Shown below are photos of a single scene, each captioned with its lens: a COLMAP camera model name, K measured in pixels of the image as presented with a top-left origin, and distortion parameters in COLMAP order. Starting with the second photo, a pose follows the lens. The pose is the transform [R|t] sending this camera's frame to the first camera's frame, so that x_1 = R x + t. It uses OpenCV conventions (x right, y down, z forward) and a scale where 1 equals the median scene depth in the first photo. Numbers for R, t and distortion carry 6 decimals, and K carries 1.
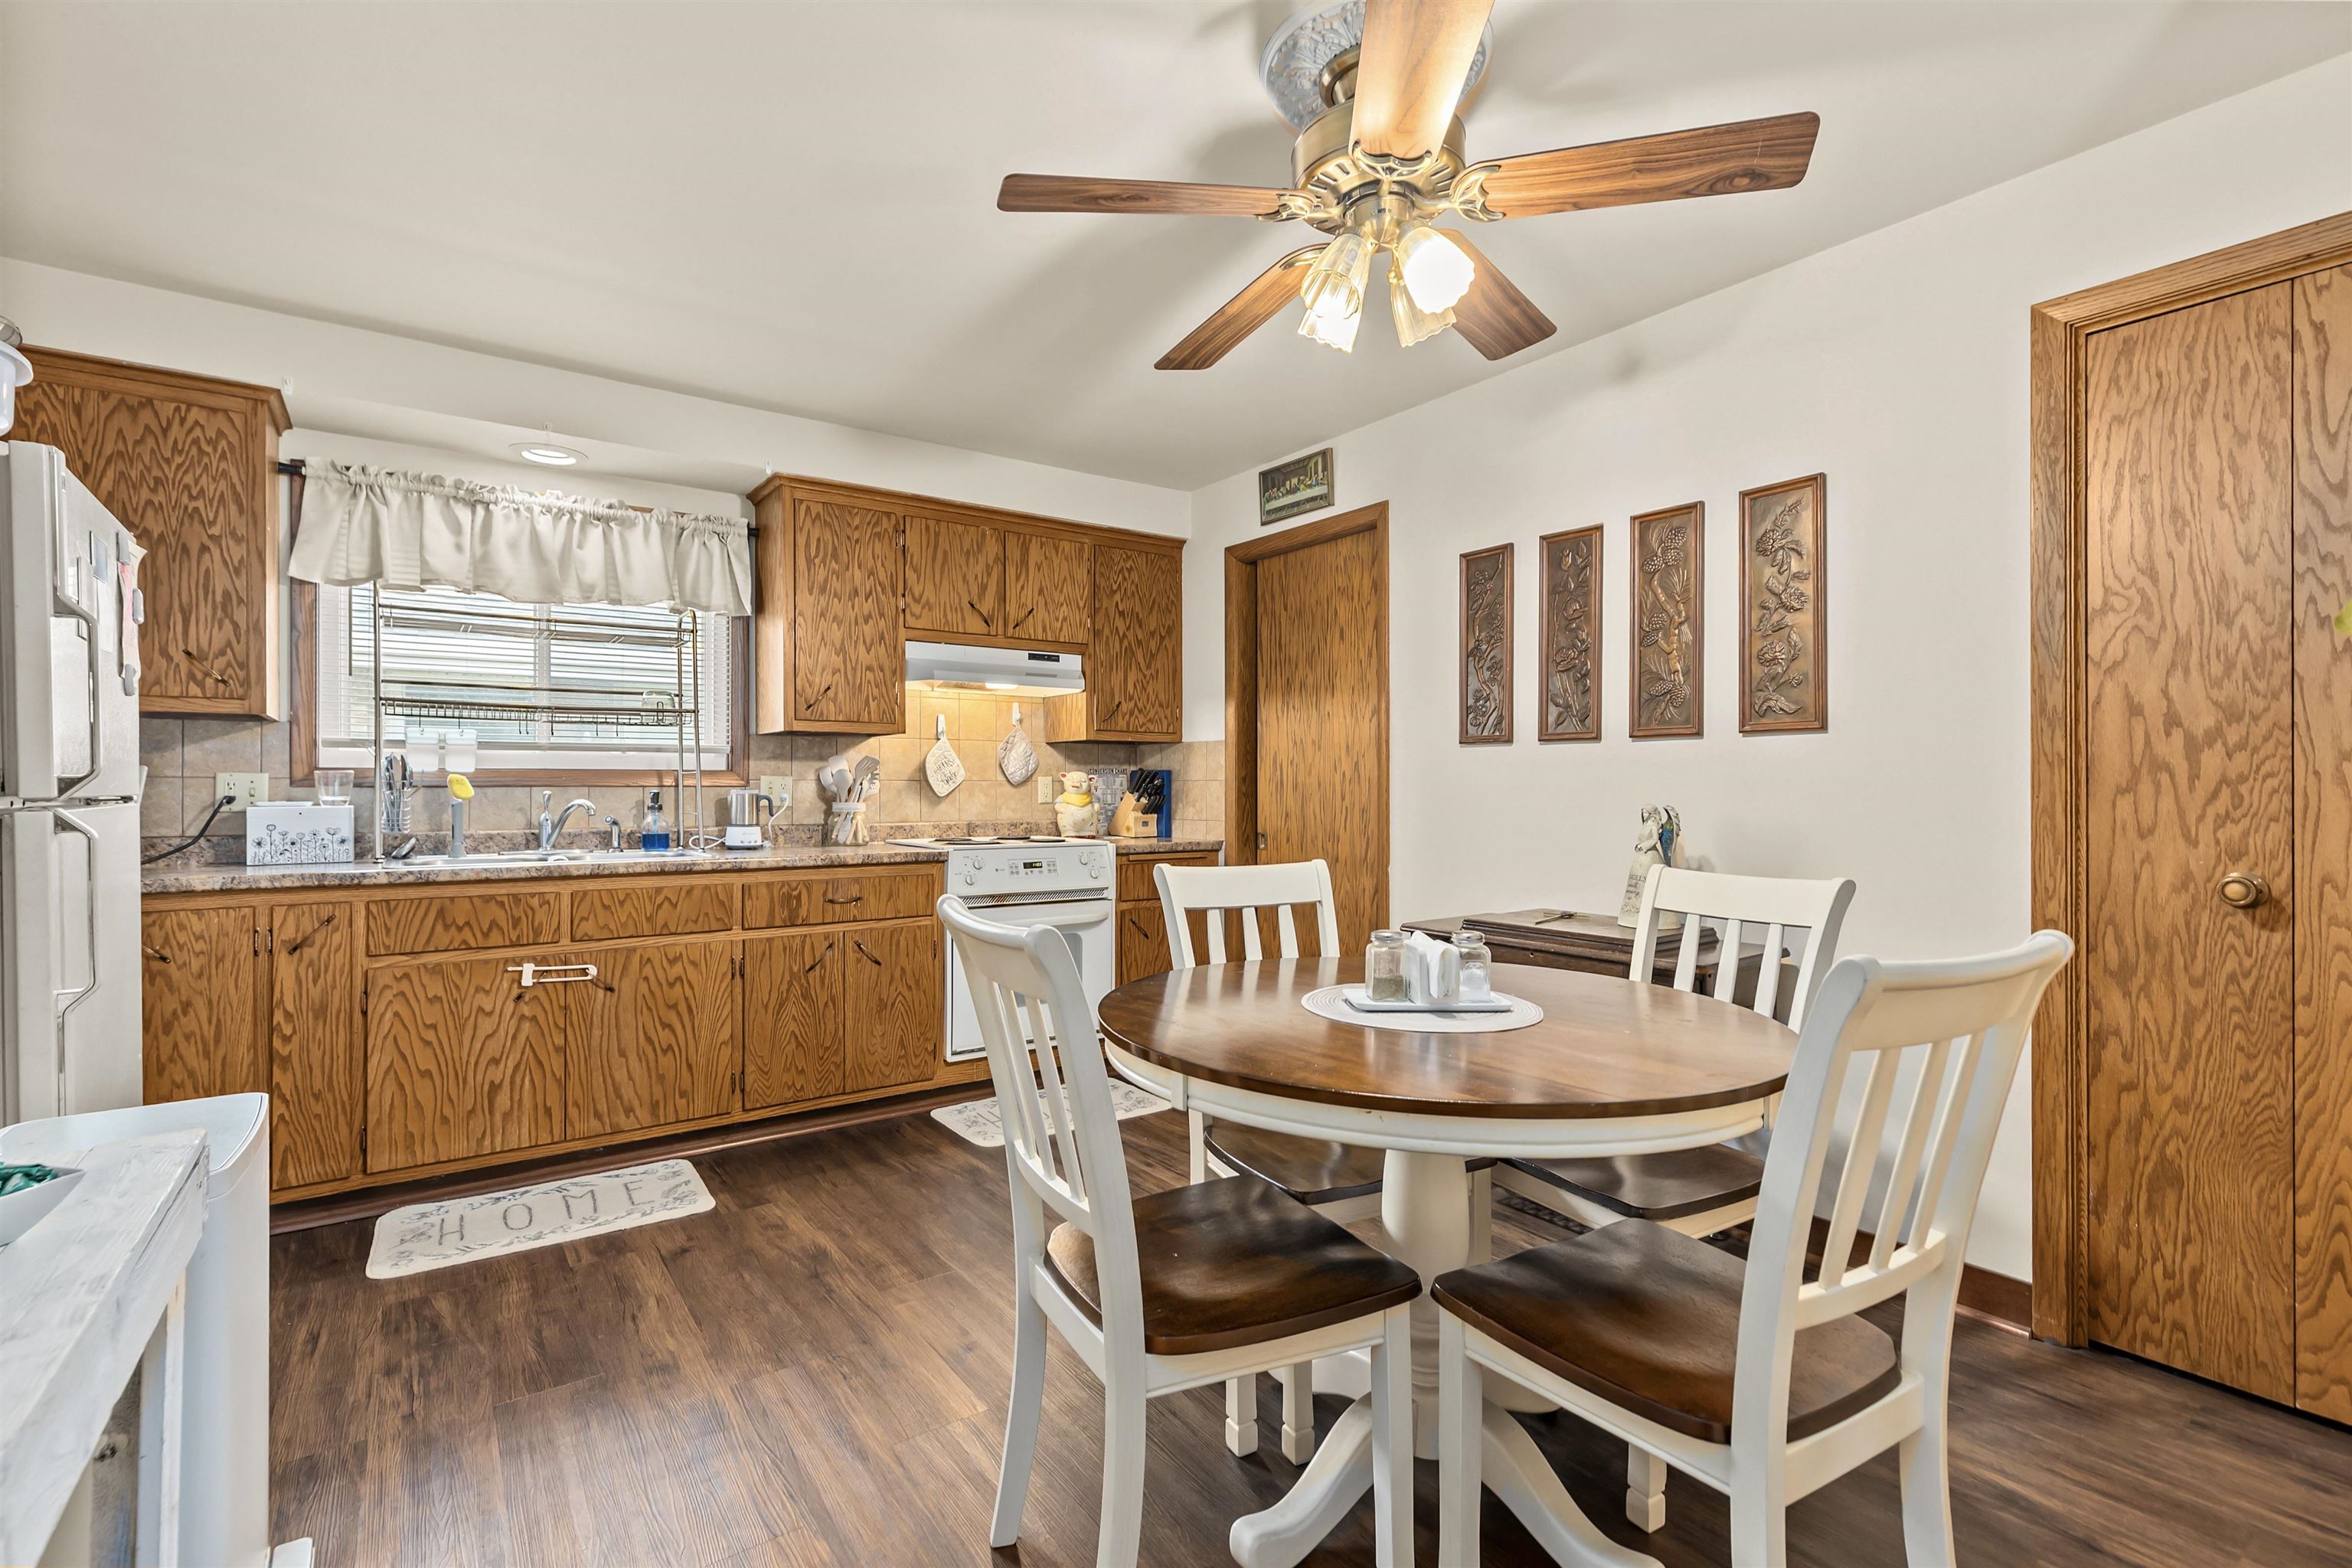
lens RADIAL K [[1054.4, 0, 1167.2], [0, 1054.4, 786.0], [0, 0, 1]] dist [0.008724, -0.001525]
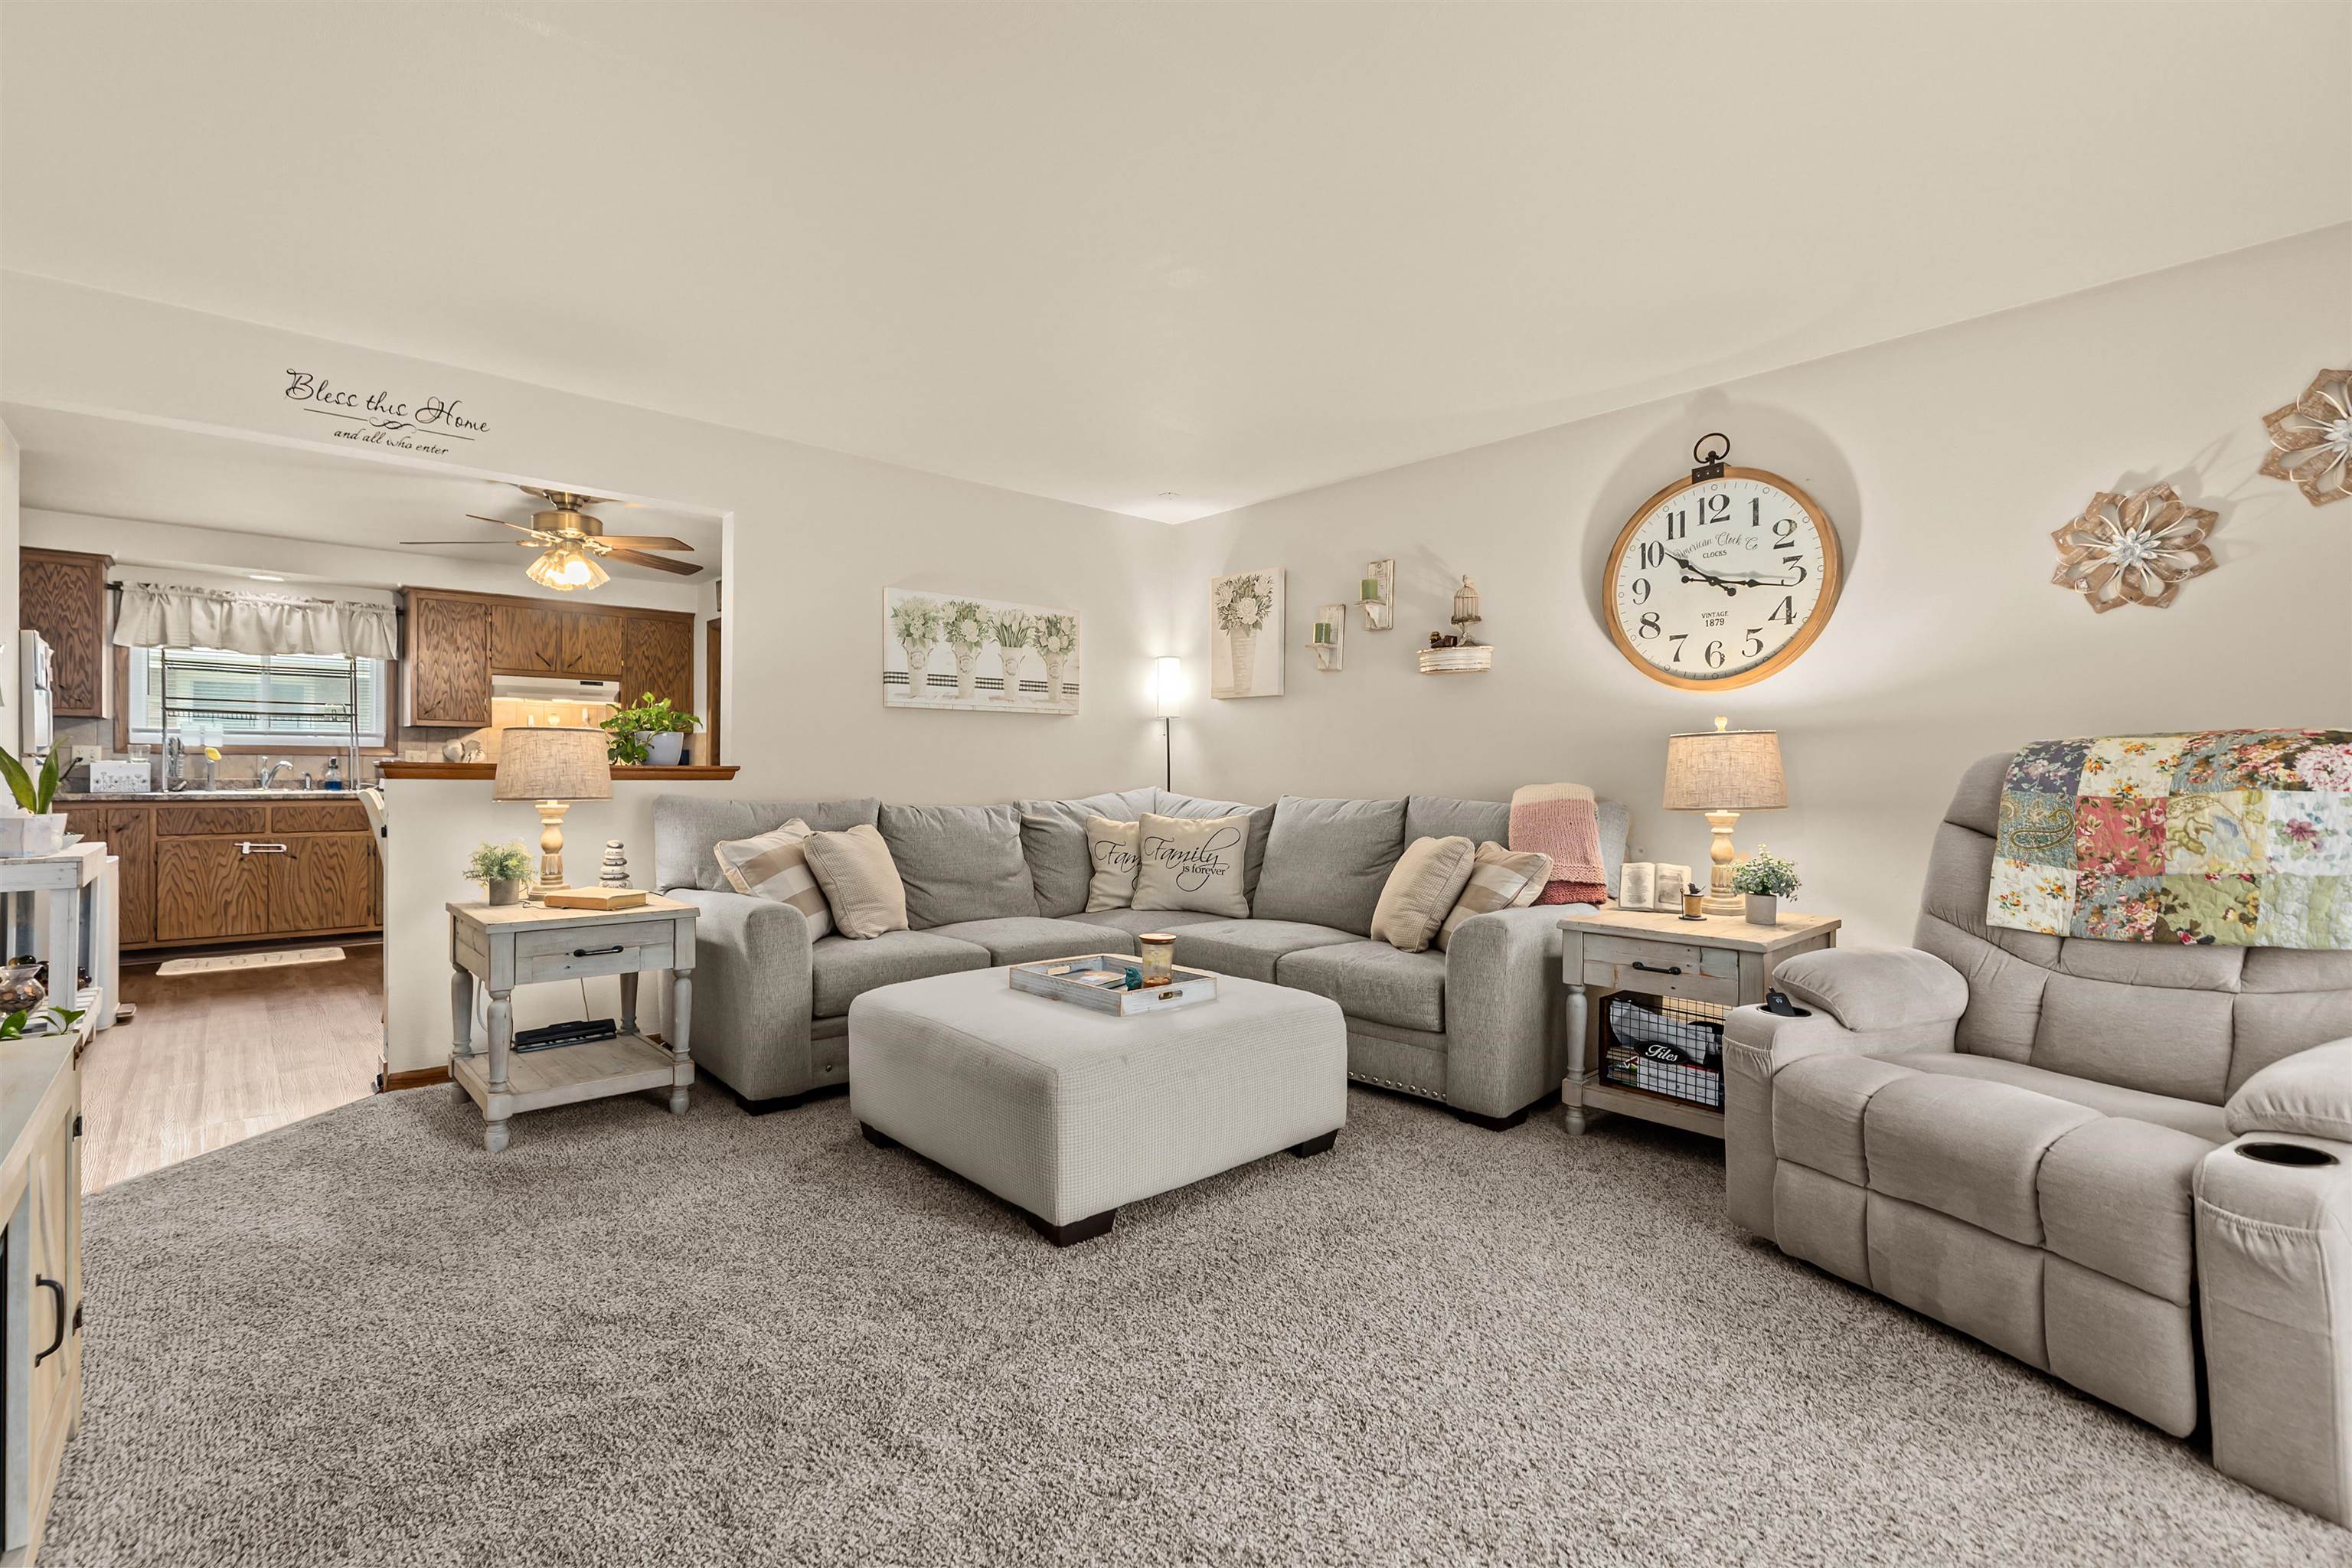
lens RADIAL K [[1054.4, 0, 1166.4], [0, 1054.4, 776.0], [0, 0, 1]] dist [0.008724, -0.001525]
pose [[0.994276, 0.003861, 0.106777, 0.721921], [-0.004280, 0.999984, 0.003688, 0.022295], [-0.106761, -0.004124, 0.994276, -0.934210]]
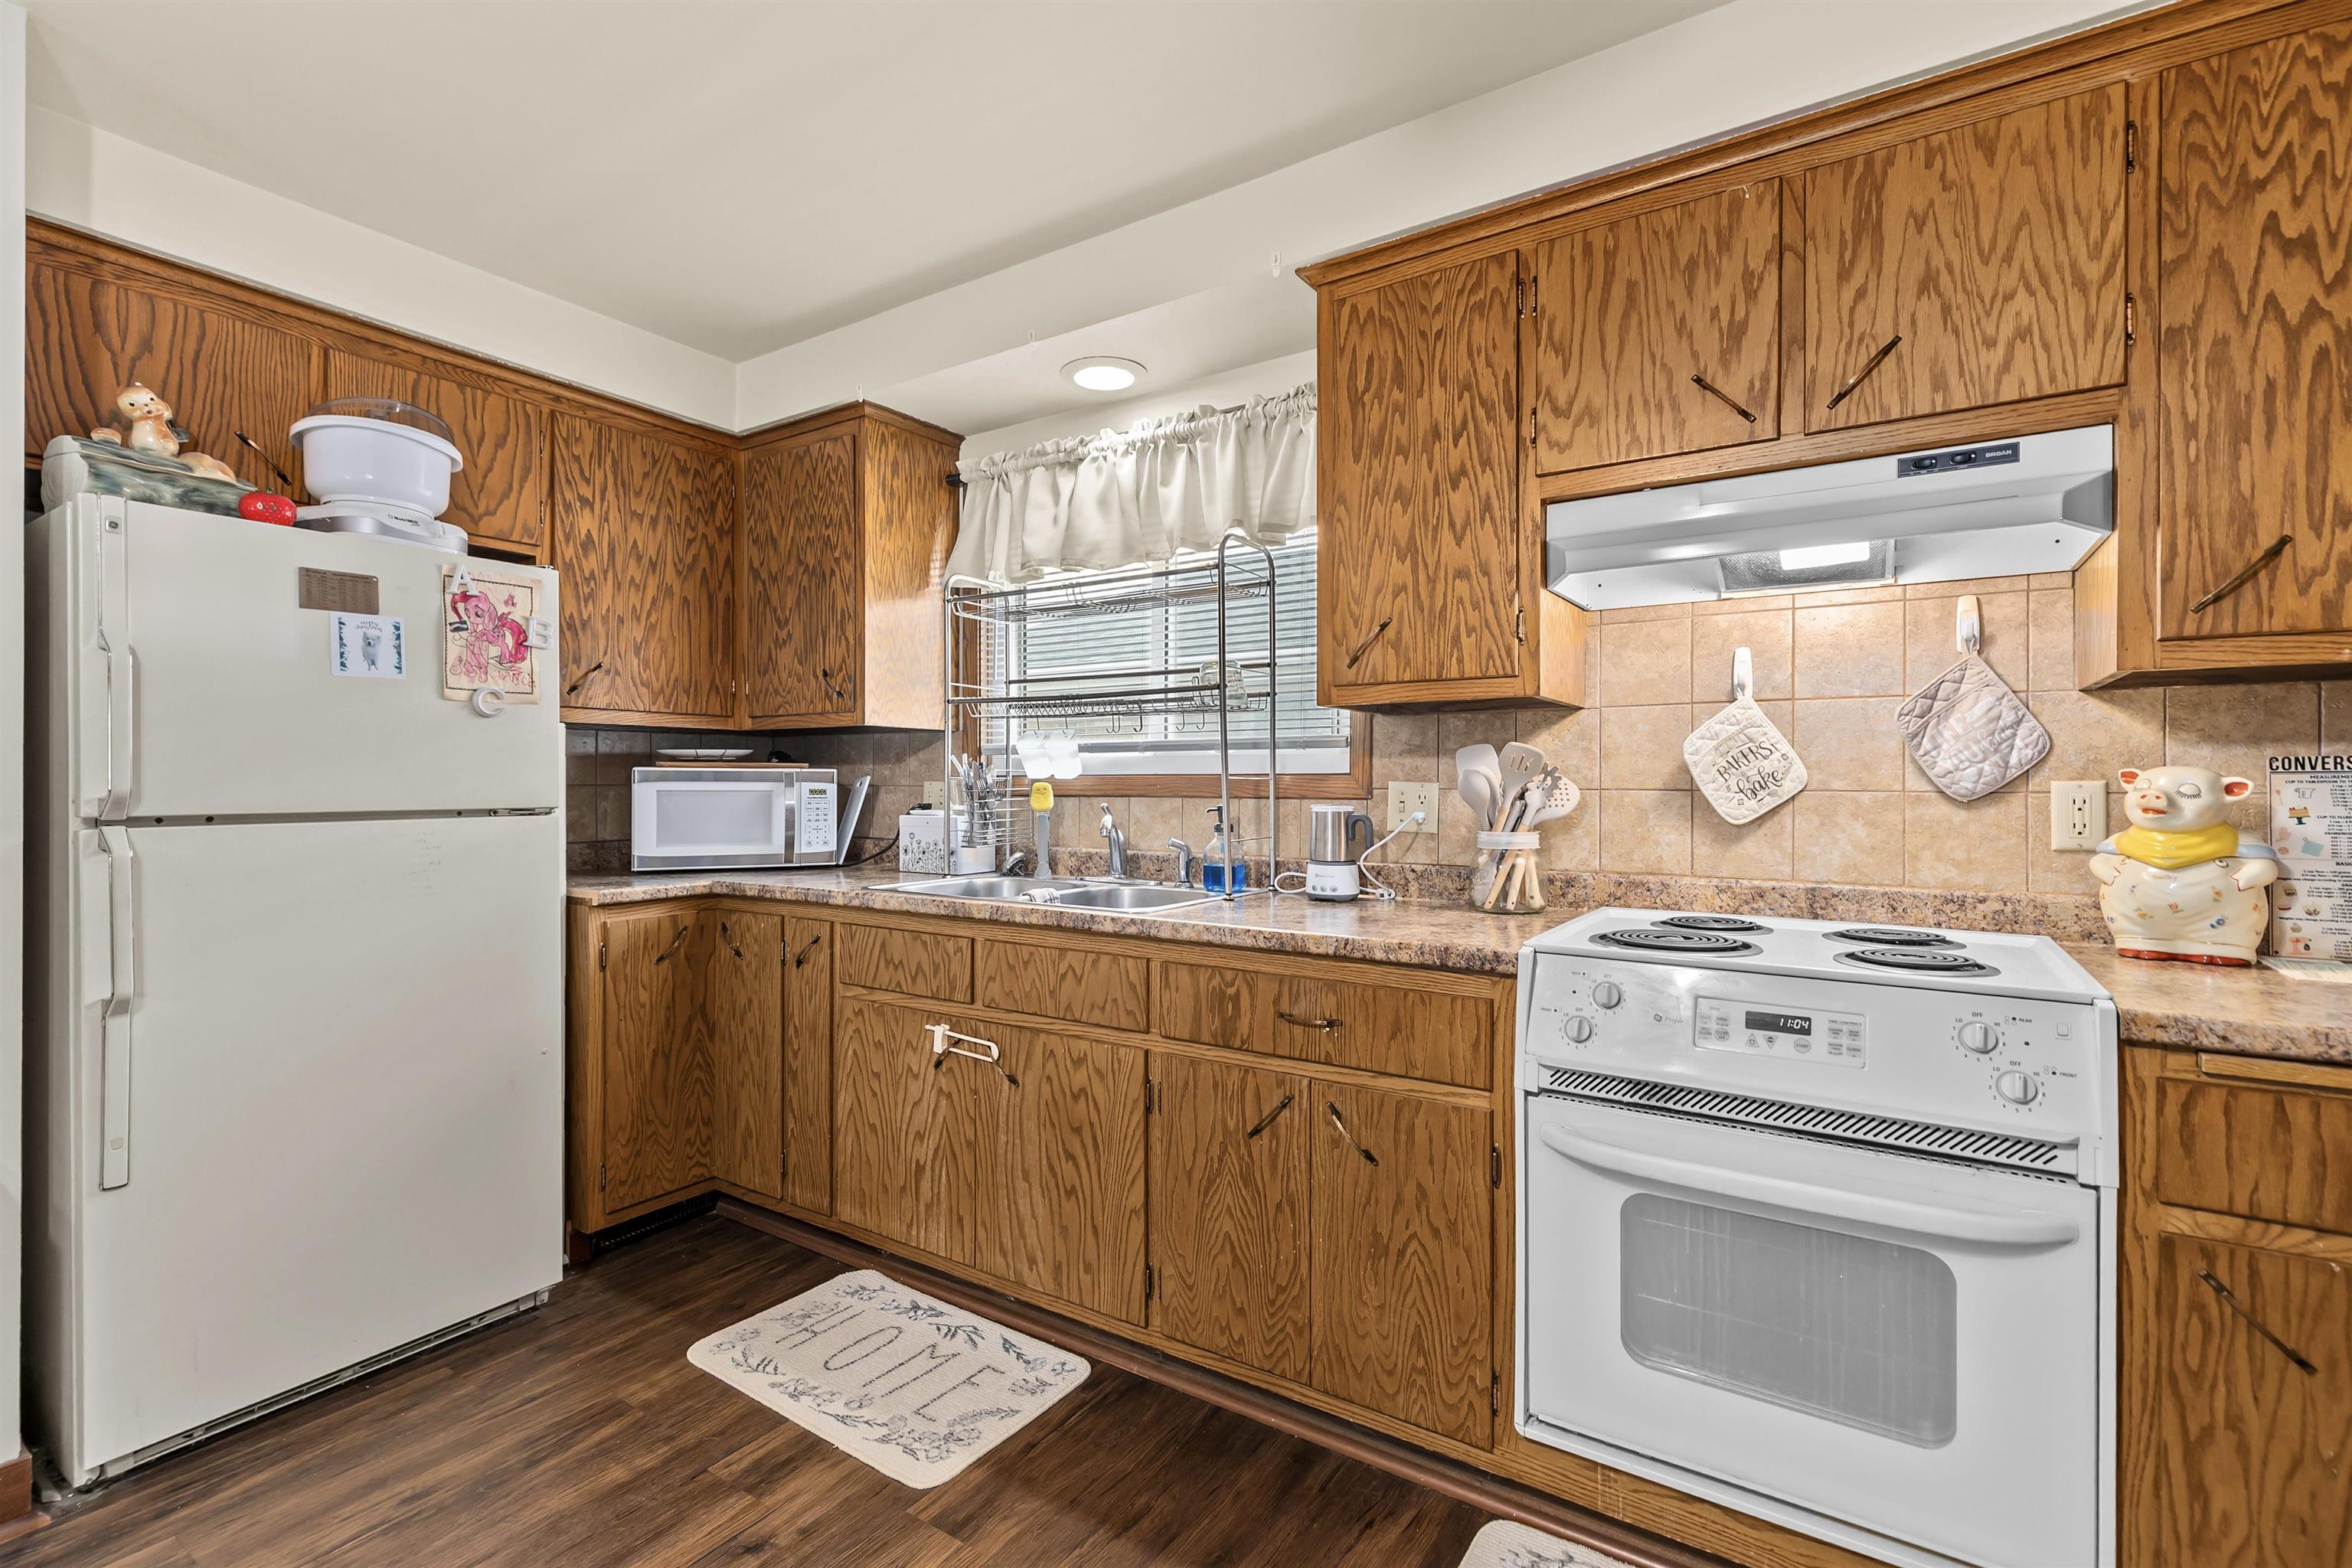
lens RADIAL K [[1054.4, 0, 1153.0], [0, 1054.4, 782.9], [0, 0, 1]] dist [0.008724, -0.001525]
pose [[0.358609, 0.000930, -0.933487, 0.147281], [-0.000556, 1.000000, 0.000782, -0.009971], [0.933488, 0.000239, 0.358609, 0.687728]]
